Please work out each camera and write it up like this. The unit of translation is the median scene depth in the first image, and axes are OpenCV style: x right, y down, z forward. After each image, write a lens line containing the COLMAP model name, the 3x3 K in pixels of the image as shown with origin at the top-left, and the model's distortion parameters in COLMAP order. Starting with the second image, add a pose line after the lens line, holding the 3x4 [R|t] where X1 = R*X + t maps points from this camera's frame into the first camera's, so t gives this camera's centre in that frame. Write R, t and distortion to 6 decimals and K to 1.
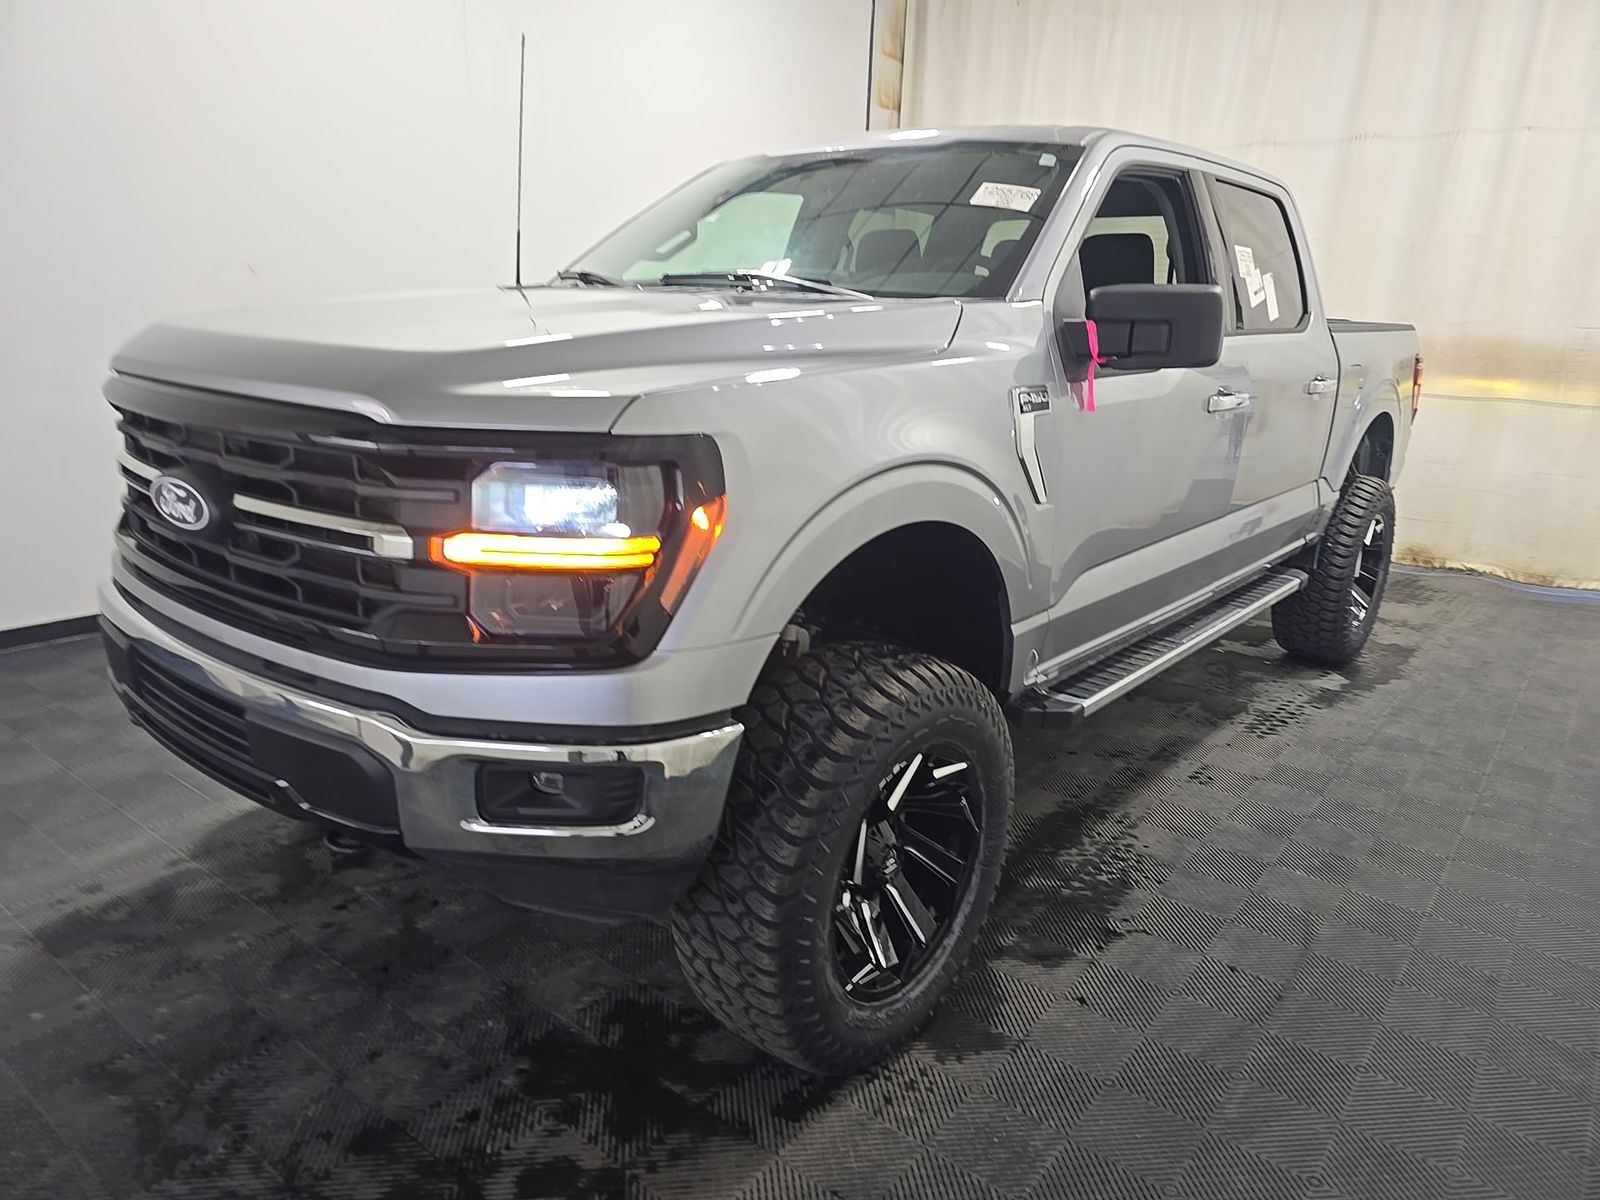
lens RADIAL K [[1072.3, 0, 800.0], [0, 1072.3, 600.0], [0, 0, 1]] dist [0.038510, -0.004186]
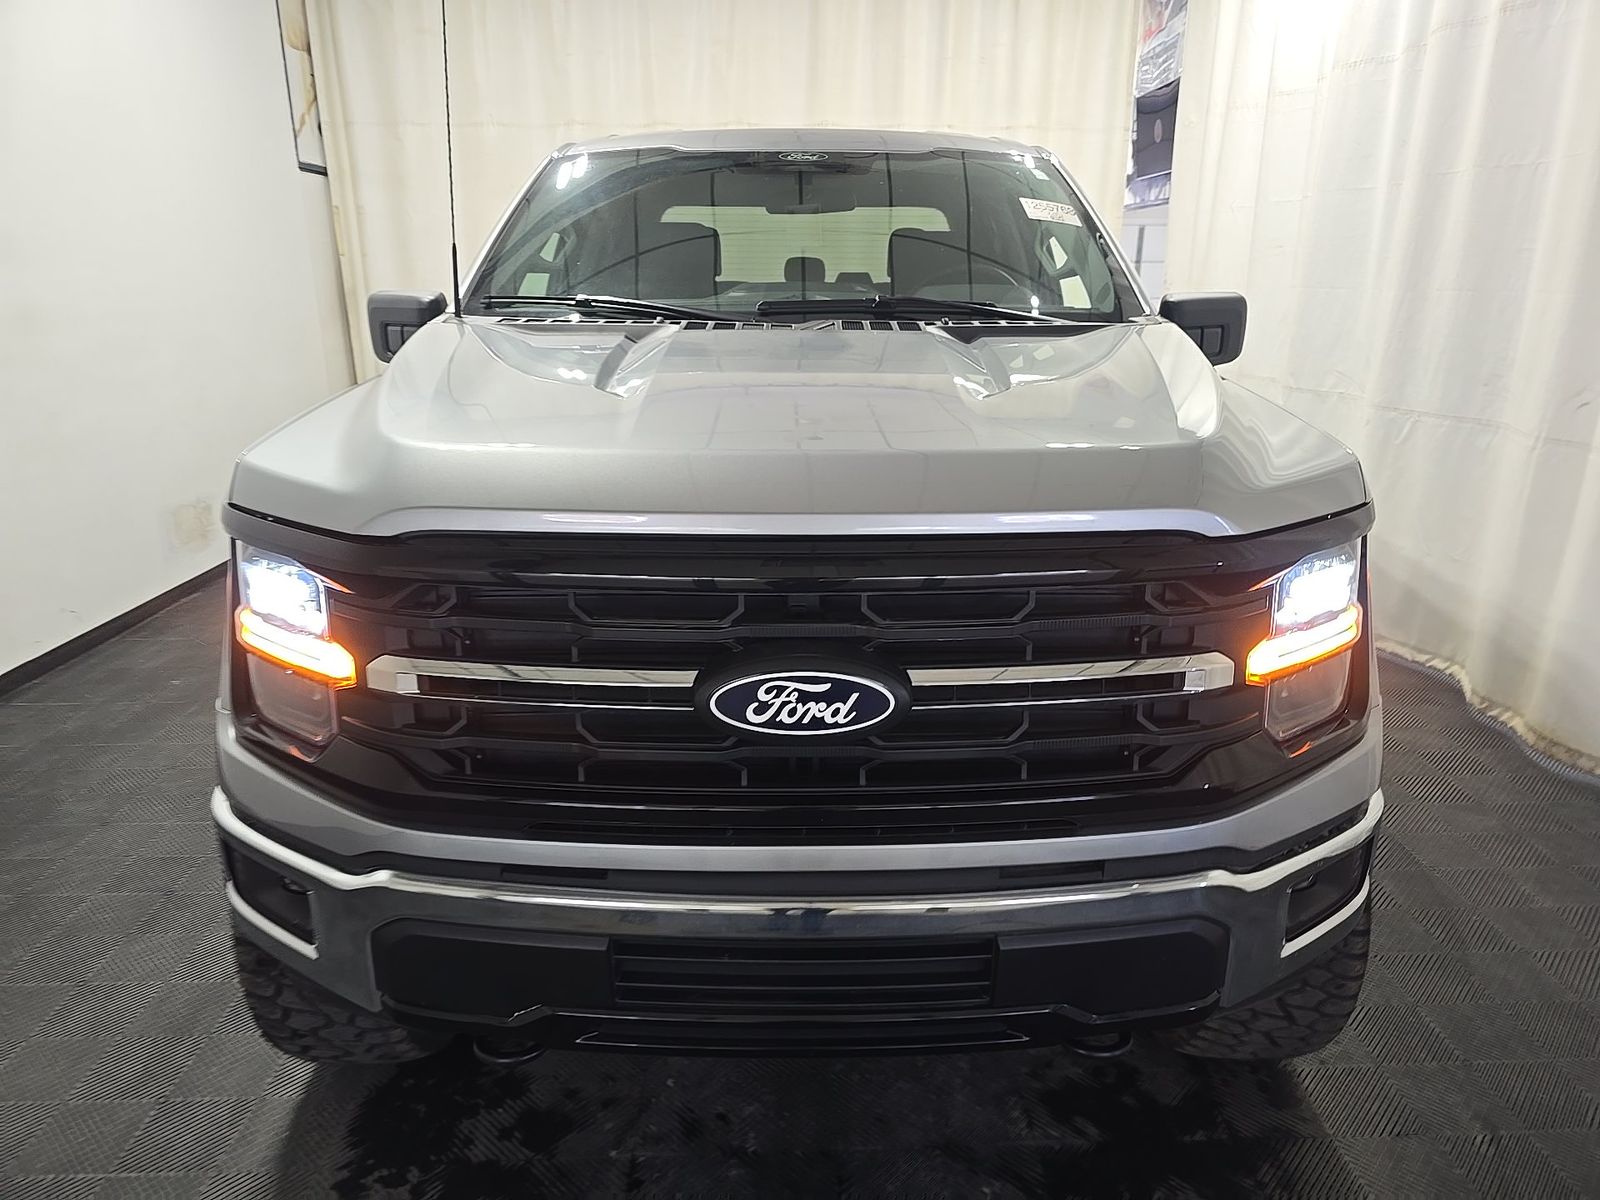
lens RADIAL K [[1072.3, 0, 800.0], [0, 1072.3, 600.0], [0, 0, 1]] dist [0.038510, -0.004186]
pose [[0.774695, -0.218831, 0.593262, -0.986770], [0.193839, 0.975224, 0.106603, -0.232315], [-0.601892, 0.032412, 0.797919, 0.454593]]
